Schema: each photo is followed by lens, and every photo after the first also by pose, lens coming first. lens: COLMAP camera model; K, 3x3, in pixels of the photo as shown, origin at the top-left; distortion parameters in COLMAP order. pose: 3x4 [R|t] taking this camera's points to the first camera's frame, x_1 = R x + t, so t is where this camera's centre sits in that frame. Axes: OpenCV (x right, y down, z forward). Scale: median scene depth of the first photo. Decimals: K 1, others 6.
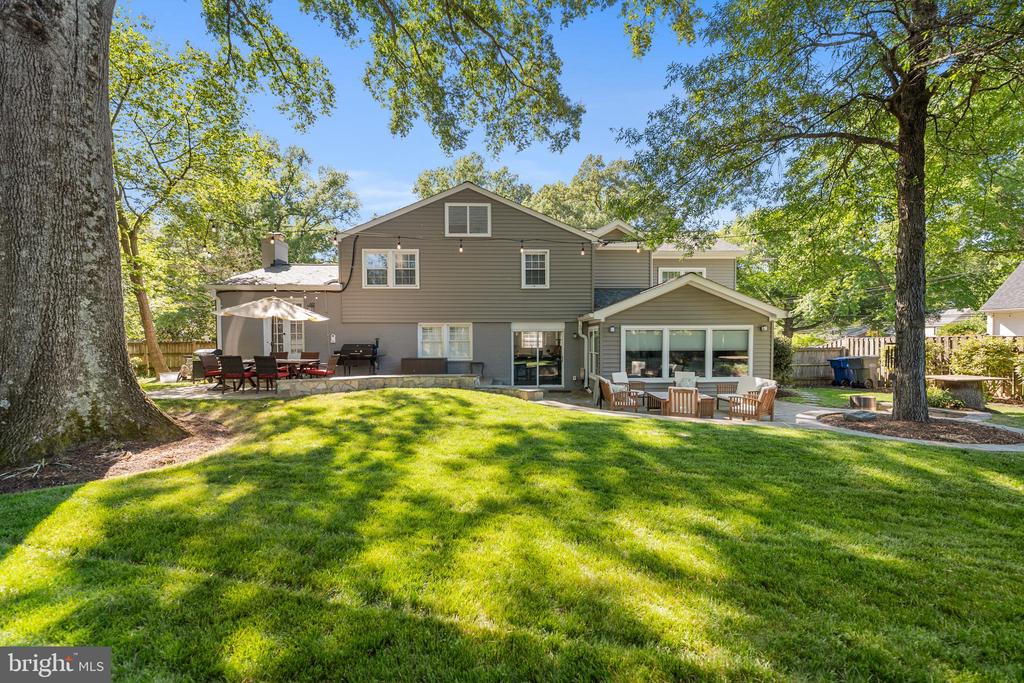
lens RADIAL K [[422.8, 0, 520.5], [0, 422.8, 358.0], [0, 0, 1]] dist [-0.000716, -0.000193]
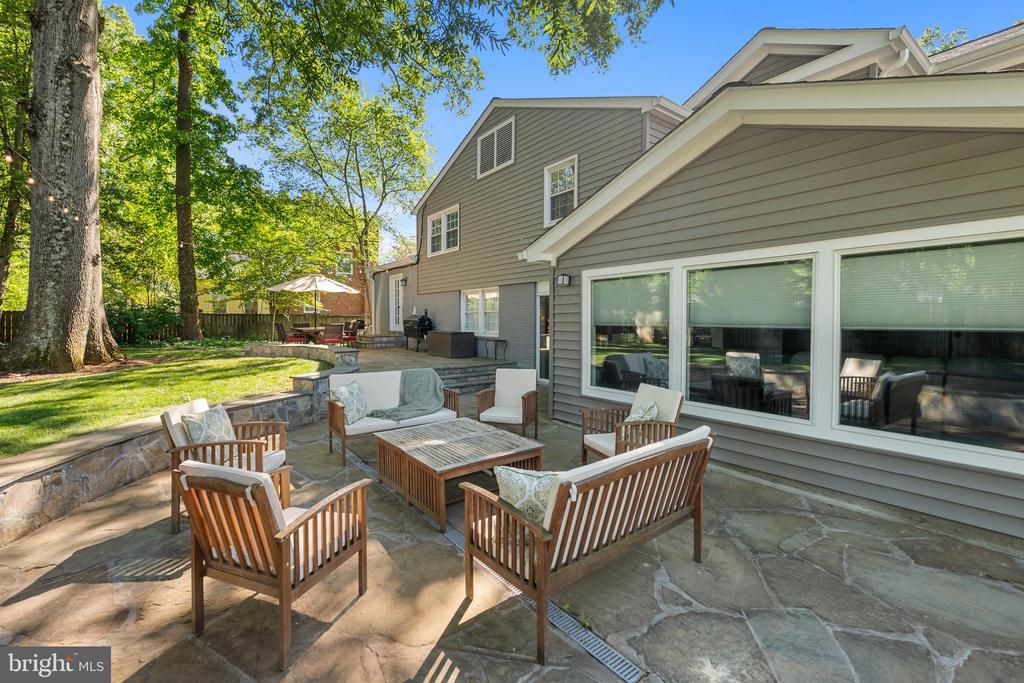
lens RADIAL K [[422.8, 0, 480.4], [0, 422.8, 332.1], [0, 0, 1]] dist [-0.000716, -0.000193]
pose [[0.541506, 0.027786, -0.840237, 0.506461], [-0.039862, 0.999178, 0.007353, -0.007486], [0.839751, 0.029512, 0.542169, 0.587674]]
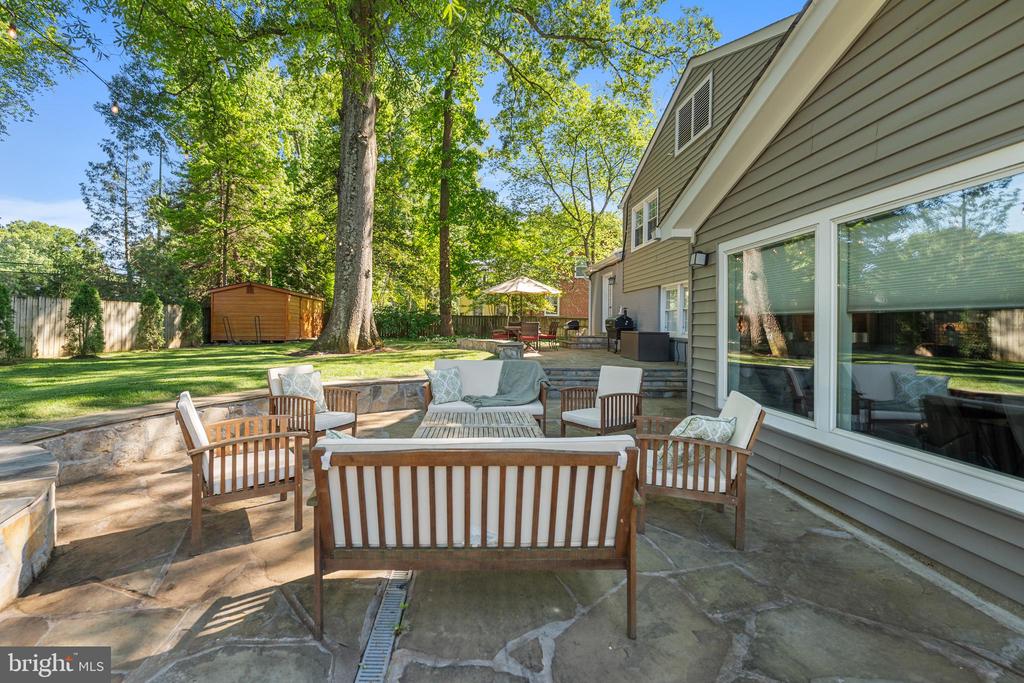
lens RADIAL K [[422.8, 0, 485.0], [0, 422.8, 329.2], [0, 0, 1]] dist [-0.000716, -0.000193]
pose [[-0.033034, 0.014735, -0.999346, 0.533494], [-0.056065, 0.998290, 0.016573, -0.000975], [0.997880, 0.056576, -0.032152, 0.732536]]
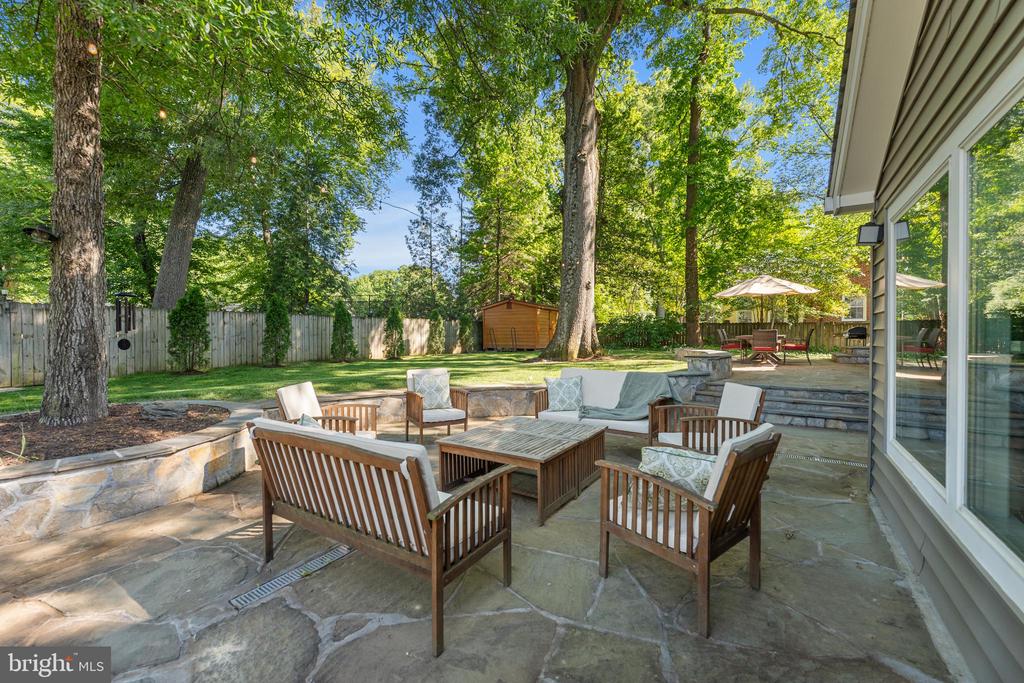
lens RADIAL K [[422.8, 0, 516.6], [0, 422.8, 335.6], [0, 0, 1]] dist [-0.000716, -0.000193]
pose [[-0.578233, 0.007961, -0.815833, 0.490159], [-0.035342, 0.998769, 0.034795, -0.006212], [0.815106, 0.048953, -0.577240, 0.868033]]
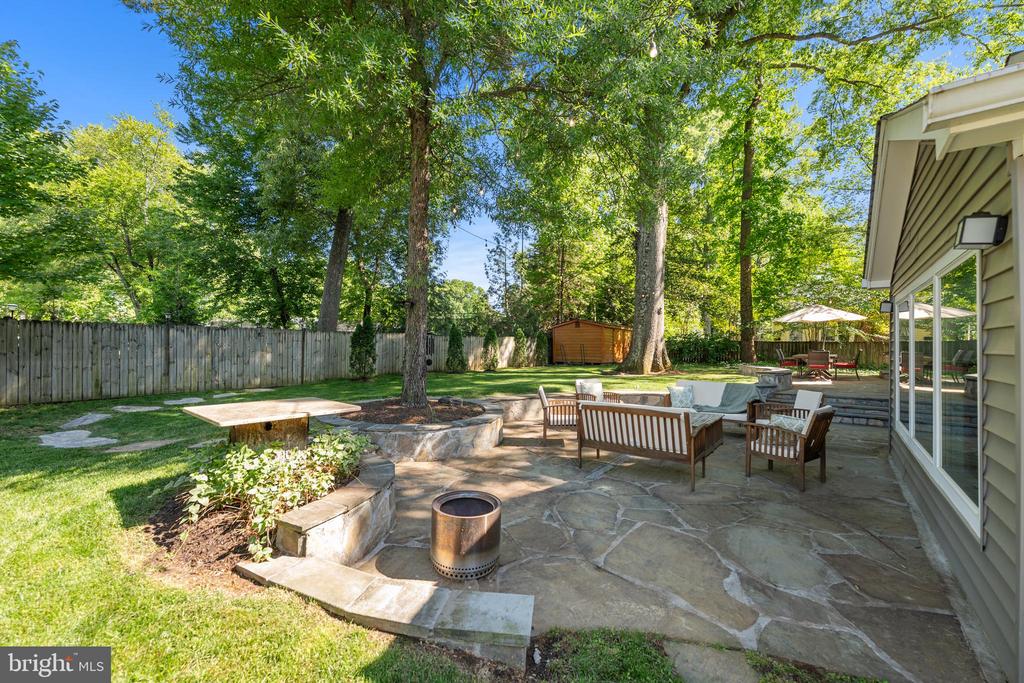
lens RADIAL K [[422.8, 0, 514.4], [0, 422.8, 339.3], [0, 0, 1]] dist [-0.000716, -0.000193]
pose [[-0.644673, -0.011408, -0.764373, 0.737629], [-0.039397, 0.999056, 0.018317, -0.021759], [0.763443, 0.041922, -0.644514, 0.879125]]
